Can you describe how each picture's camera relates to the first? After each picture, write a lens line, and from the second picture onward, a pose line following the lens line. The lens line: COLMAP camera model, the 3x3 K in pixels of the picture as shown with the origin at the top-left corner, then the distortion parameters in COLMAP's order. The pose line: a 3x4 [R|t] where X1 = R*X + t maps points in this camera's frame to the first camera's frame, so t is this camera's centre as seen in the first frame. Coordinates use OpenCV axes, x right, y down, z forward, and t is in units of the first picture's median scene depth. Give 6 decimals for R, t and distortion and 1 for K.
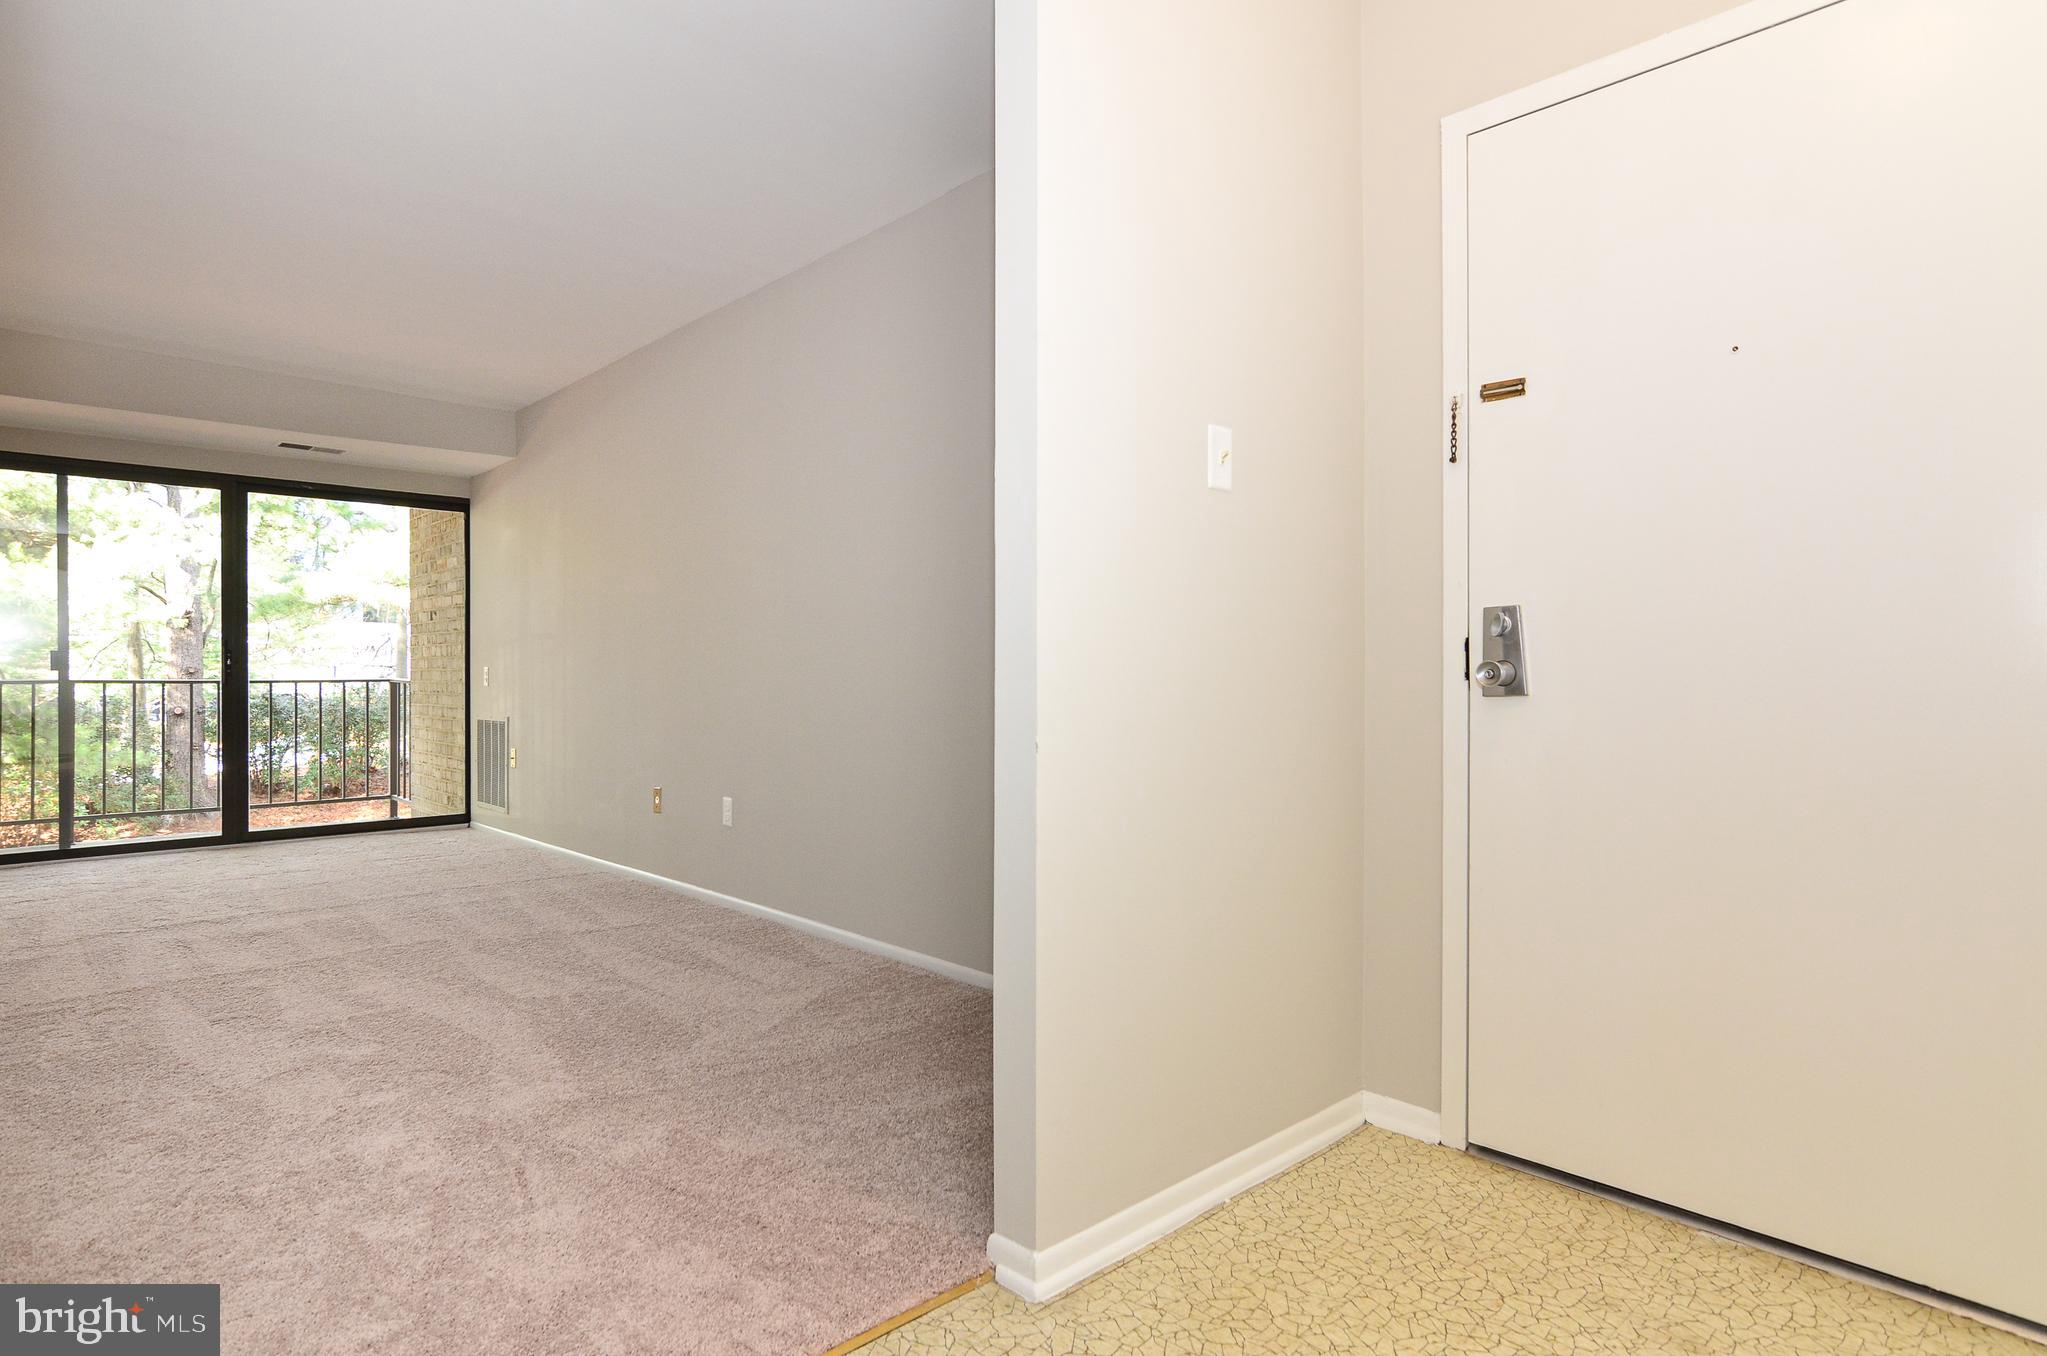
lens RADIAL K [[1107.1, 0, 1011.7], [0, 1107.1, 670.0], [0, 0, 1]] dist [-0.002408, -0.000095]
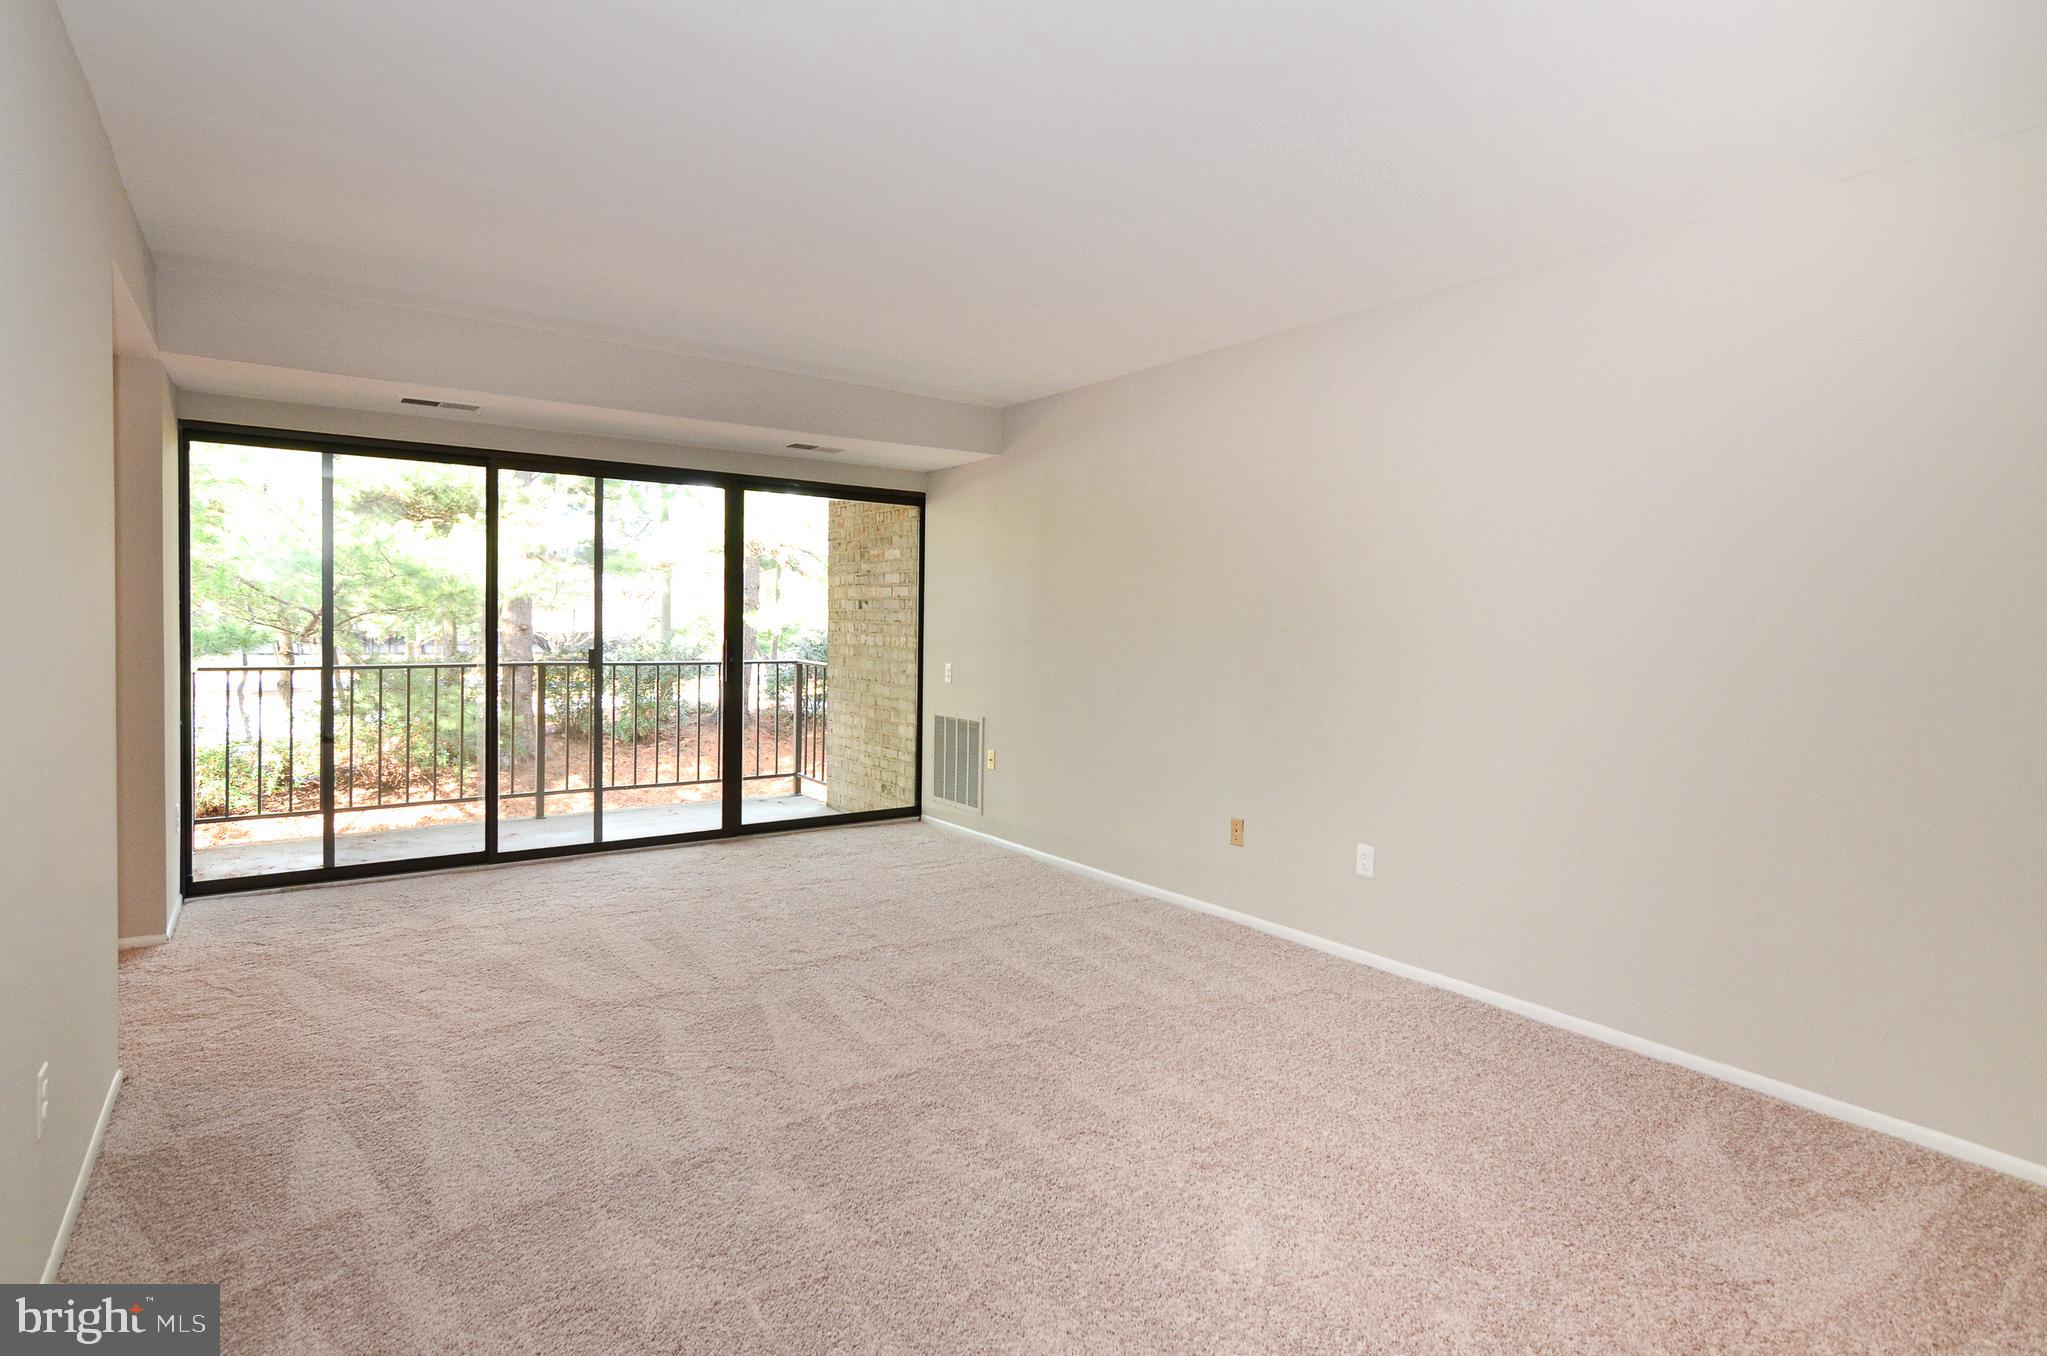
lens RADIAL K [[1045.5, 0, 1021.1], [0, 1045.5, 641.9], [0, 0, 1]] dist [-0.002893, 0.001124]
pose [[0.992866, 0.022077, -0.117173, -0.298134], [-0.019115, 0.999470, 0.026346, -0.048097], [0.117692, -0.023918, 0.992762, 0.070978]]
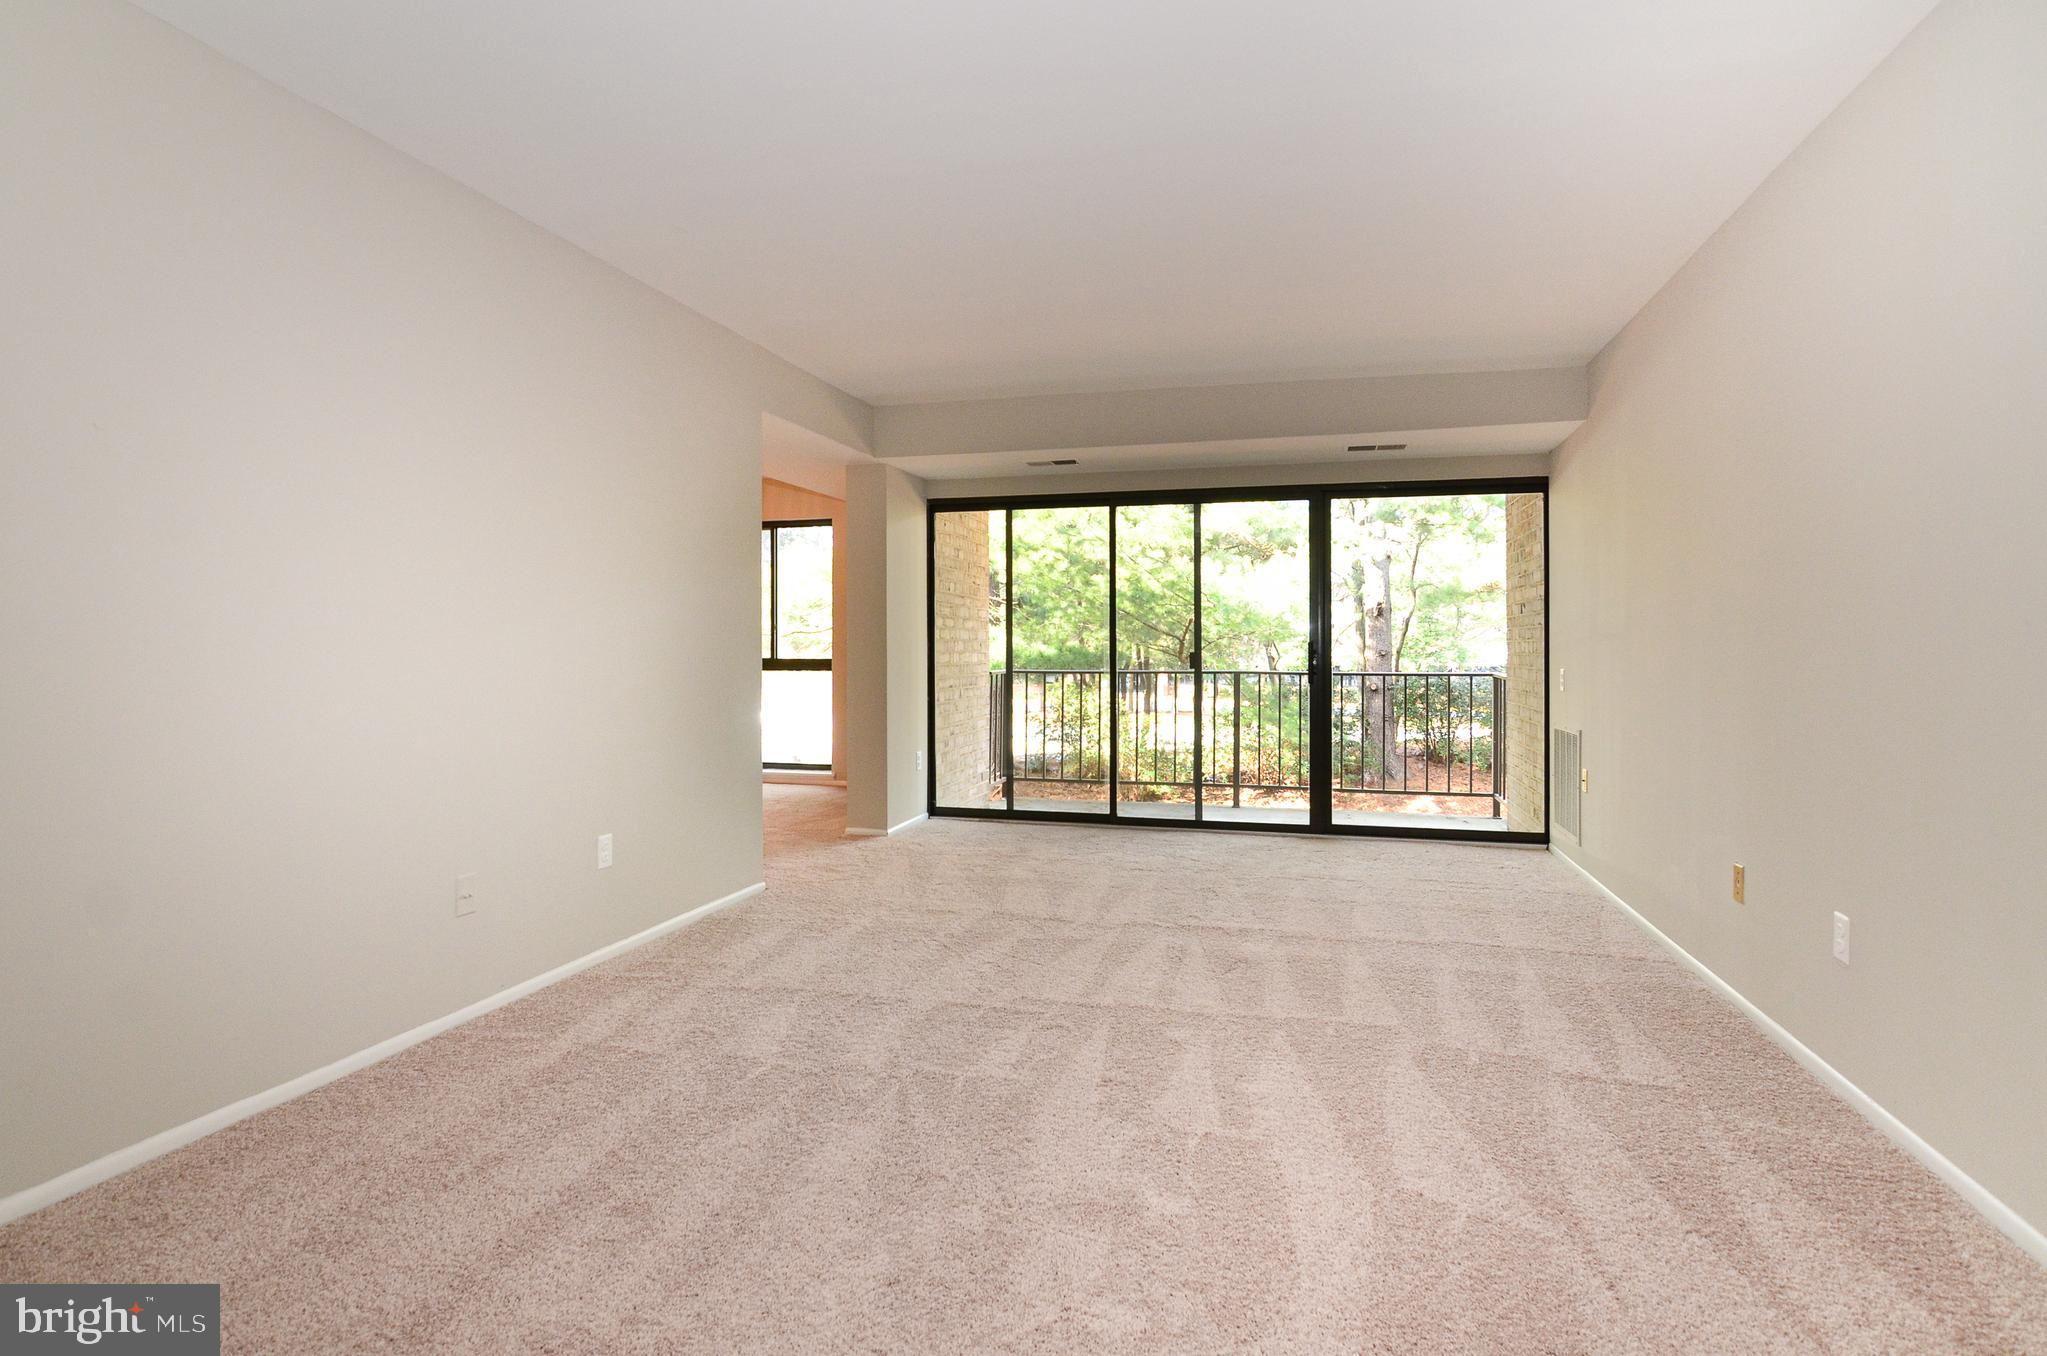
lens RADIAL K [[1045.5, 0, 1021.1], [0, 1045.5, 641.9], [0, 0, 1]] dist [-0.002893, 0.001124]
pose [[0.525862, -0.001665, -0.850568, -0.004084], [0.000634, 0.999999, -0.001566, -0.022584], [0.850570, 0.000284, 0.525862, 0.211939]]
